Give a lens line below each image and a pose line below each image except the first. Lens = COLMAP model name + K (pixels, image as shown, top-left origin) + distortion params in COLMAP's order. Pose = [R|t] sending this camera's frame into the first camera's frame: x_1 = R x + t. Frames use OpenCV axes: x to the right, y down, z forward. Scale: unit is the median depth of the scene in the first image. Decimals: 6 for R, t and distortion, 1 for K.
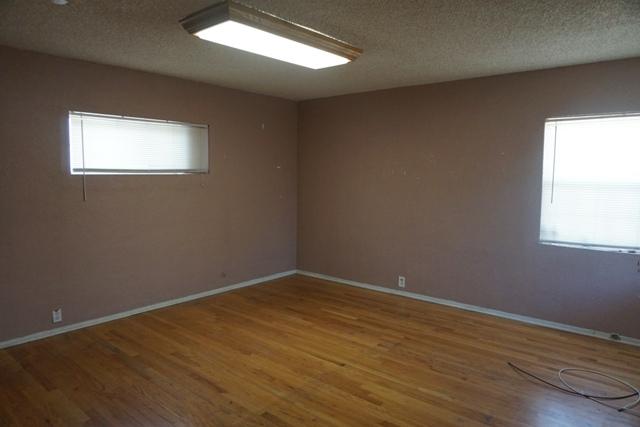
lens RADIAL K [[428.1, 0, 320.3], [0, 428.1, 213.3], [0, 0, 1]] dist [-0.026655, 0.013540]
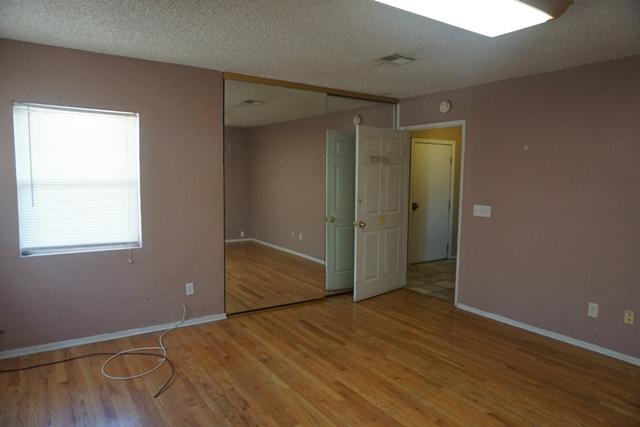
lens RADIAL K [[428.1, 0, 322.0], [0, 428.1, 213.8], [0, 0, 1]] dist [-0.026655, 0.013540]
pose [[-0.962841, -0.052995, 0.264817, -0.094795], [-0.002825, 0.982481, 0.186340, -0.190841], [-0.270053, 0.178667, -0.946123, 1.900821]]
